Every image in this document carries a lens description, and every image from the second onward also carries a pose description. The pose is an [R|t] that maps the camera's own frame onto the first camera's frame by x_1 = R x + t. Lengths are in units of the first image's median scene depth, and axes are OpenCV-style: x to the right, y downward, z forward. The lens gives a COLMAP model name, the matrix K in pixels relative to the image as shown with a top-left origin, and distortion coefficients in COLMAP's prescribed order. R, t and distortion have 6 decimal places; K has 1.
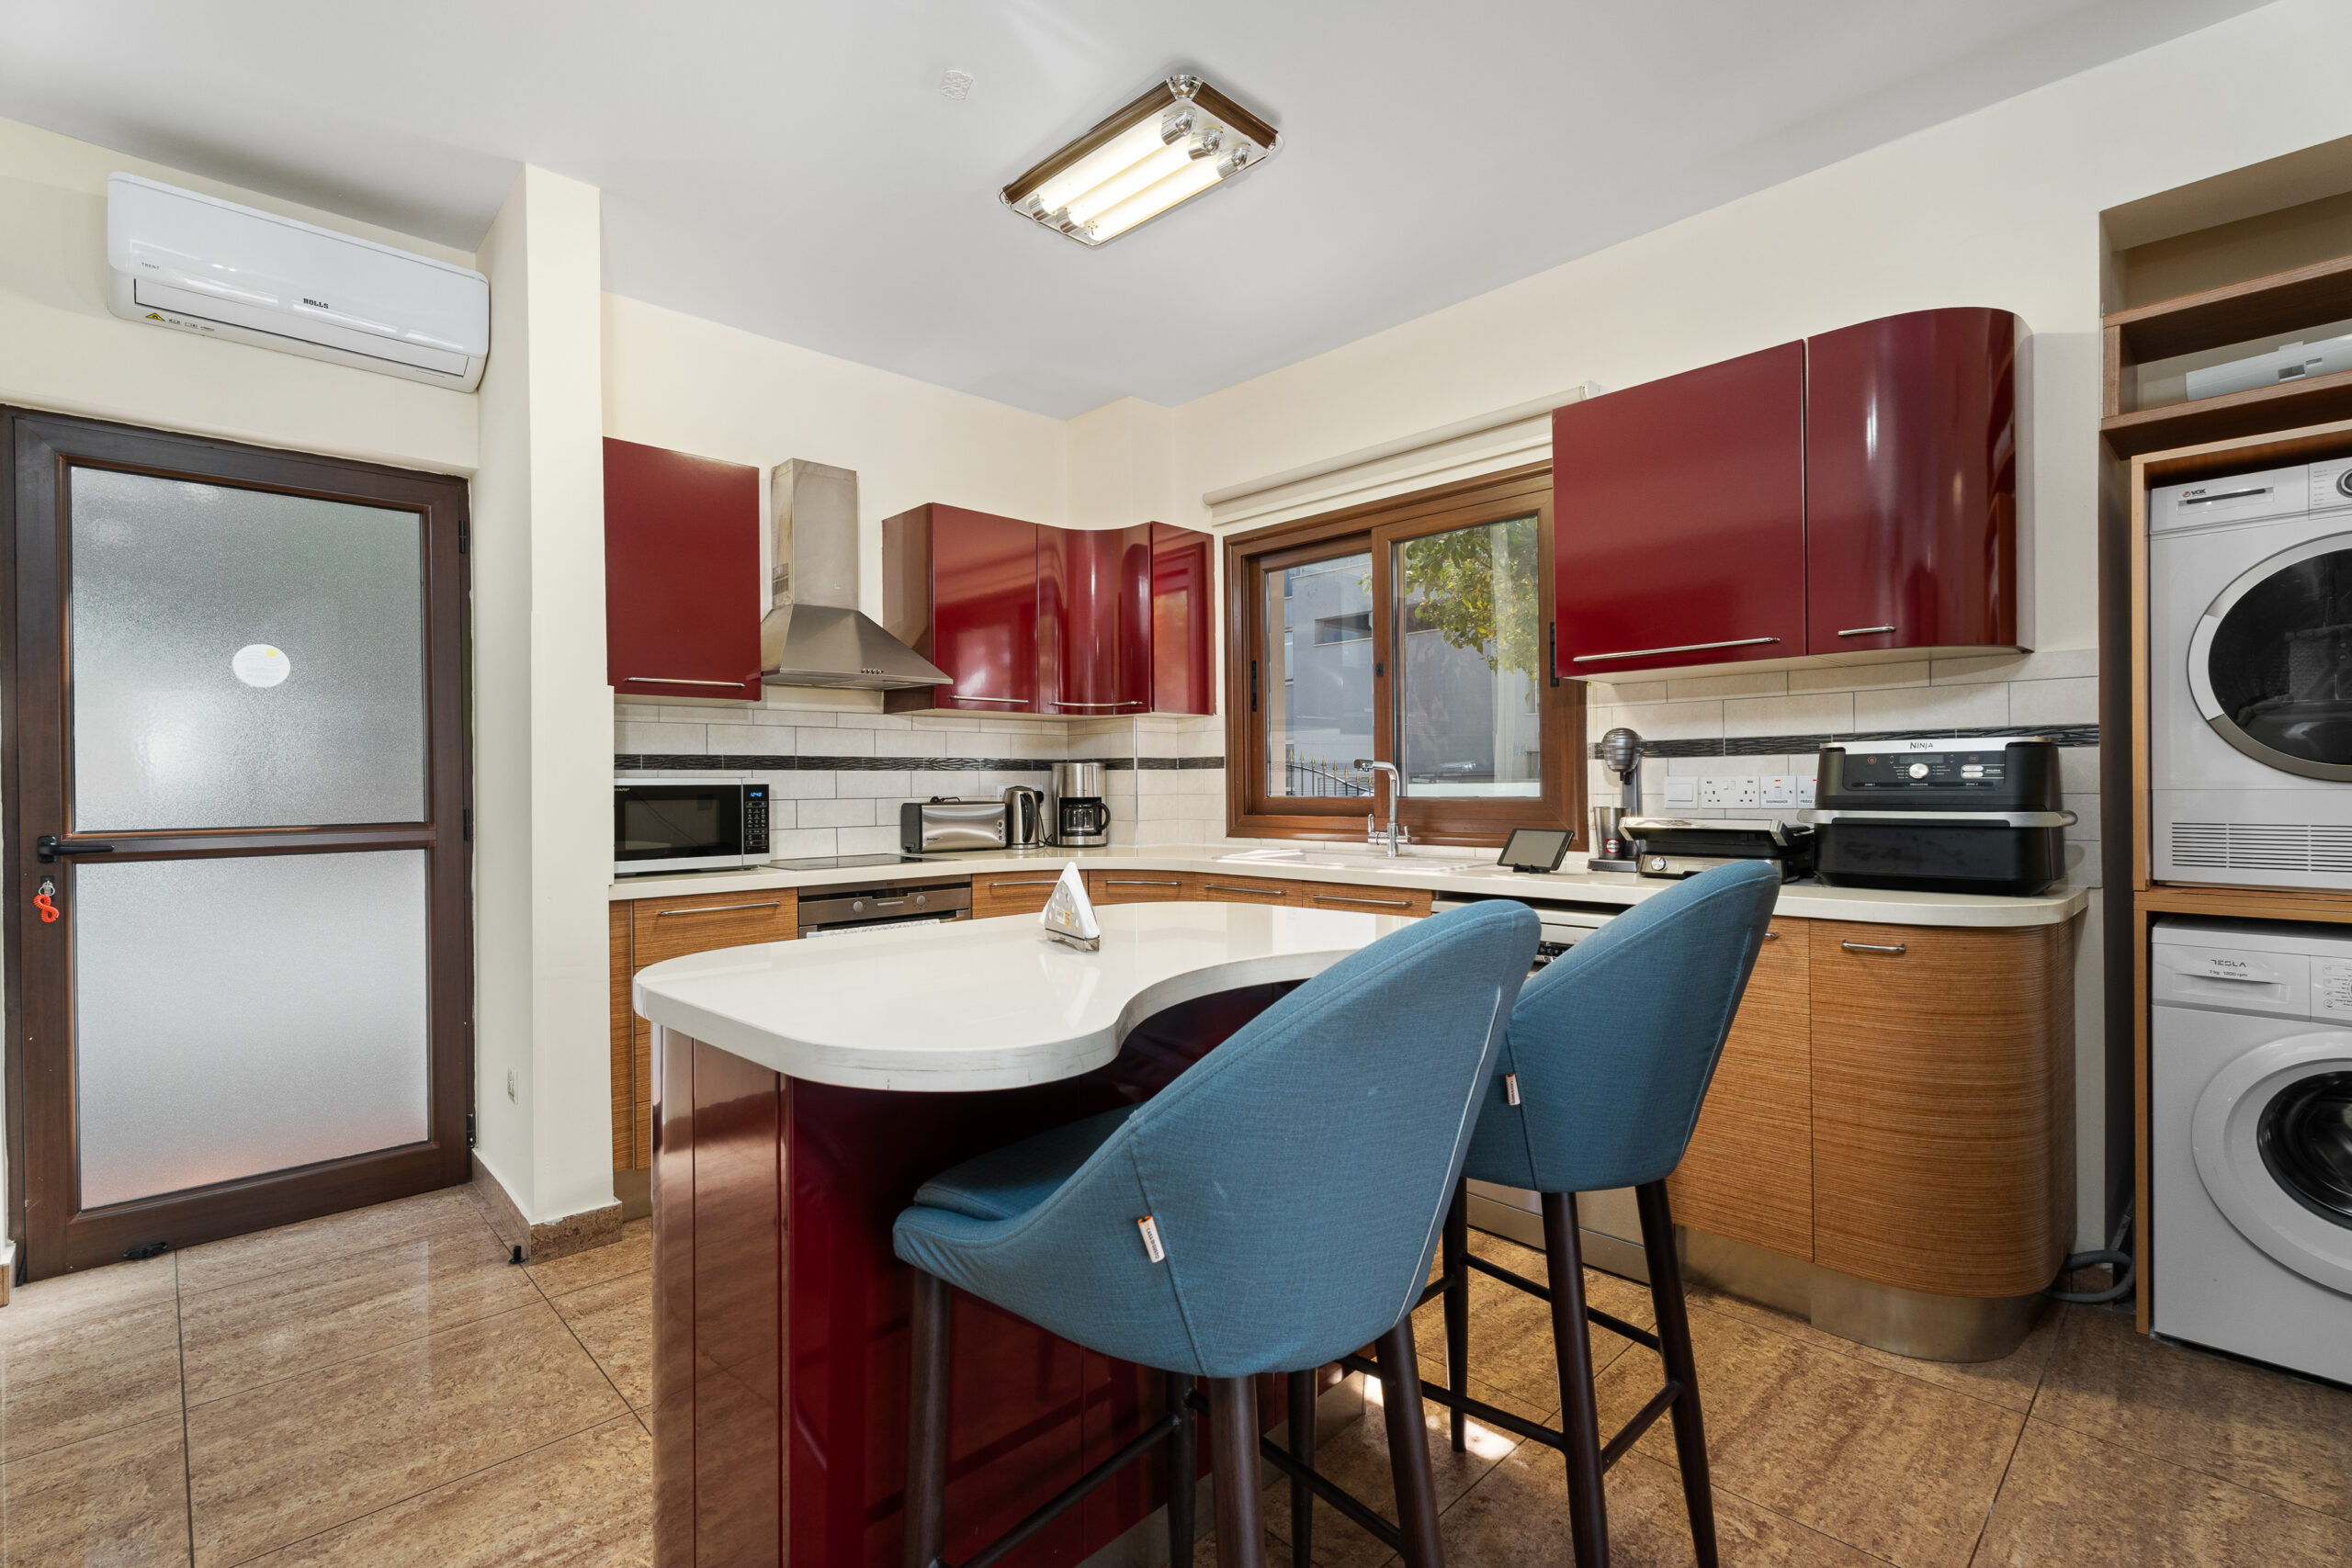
lens RADIAL K [[1059.6, 0, 1163.1], [0, 1059.6, 772.2], [0, 0, 1]] dist [0.000507, -0.000124]
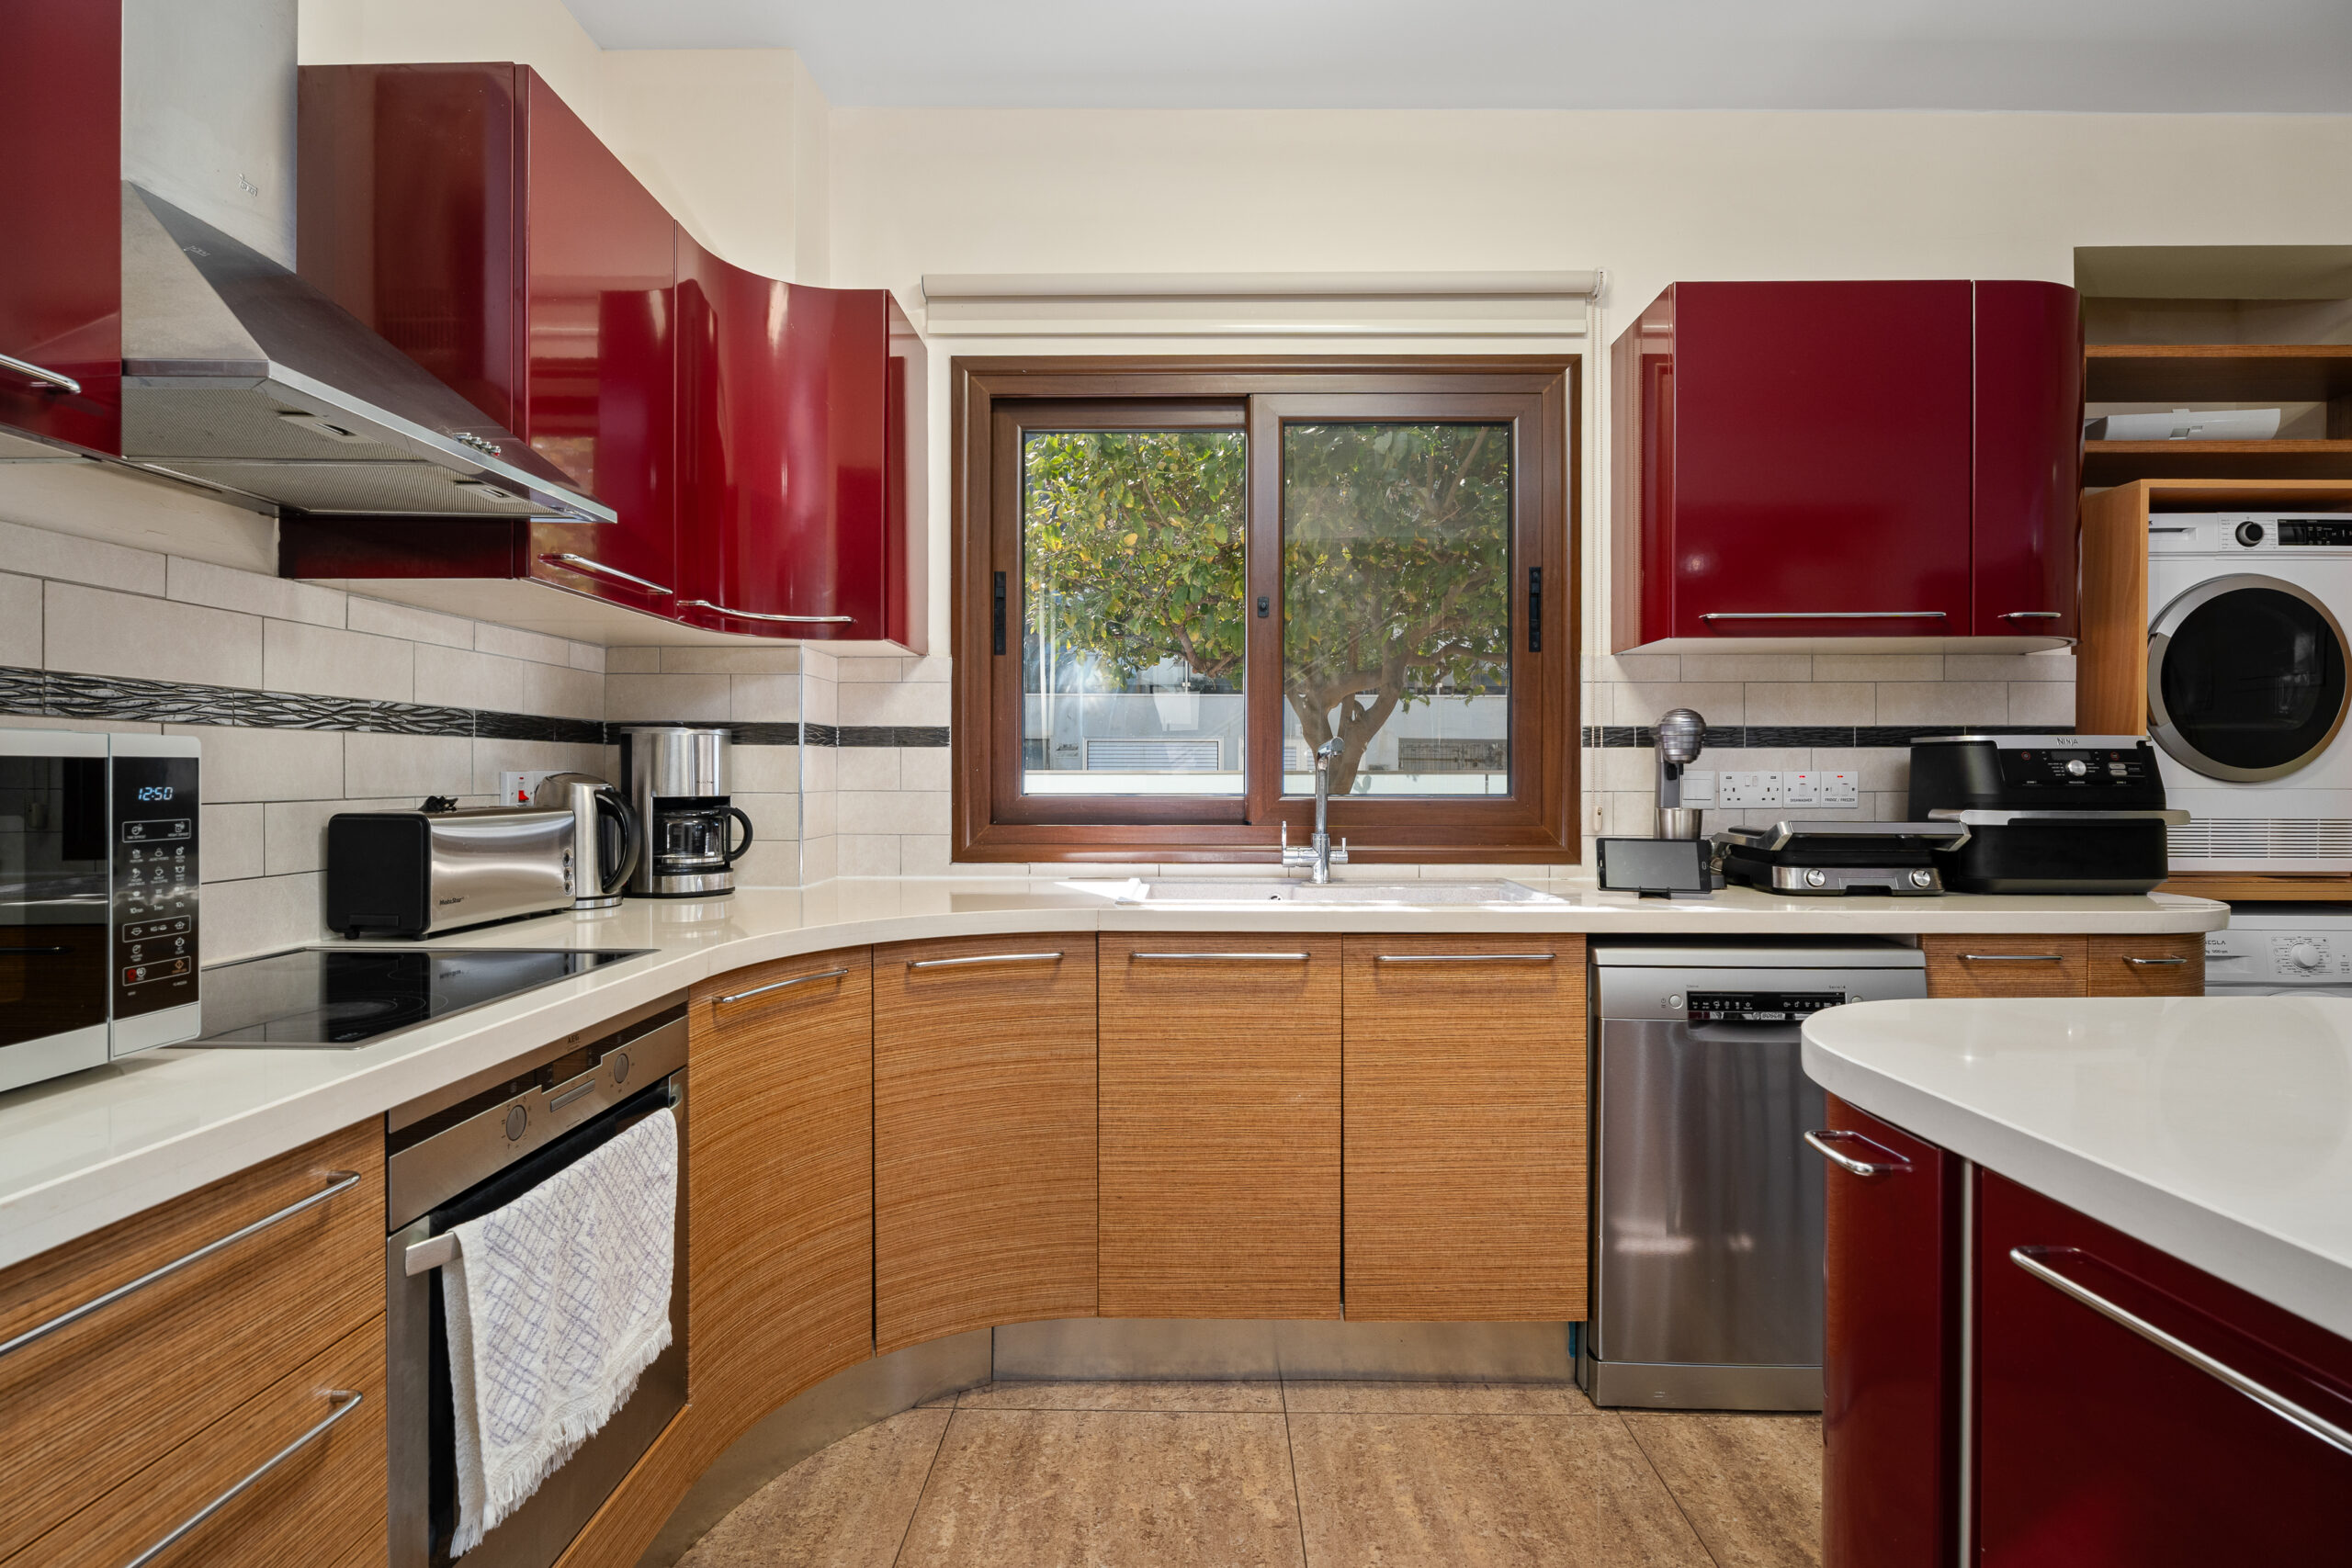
lens RADIAL K [[1160.0, 0, 1182.1], [0, 1160.0, 766.5], [0, 0, 1]] dist [-0.001831, -0.000130]
pose [[0.694652, 0.014517, 0.719199, -0.375811], [-0.016192, 0.999859, -0.004543, 0.009602], [-0.719163, -0.008489, 0.694789, 0.541993]]
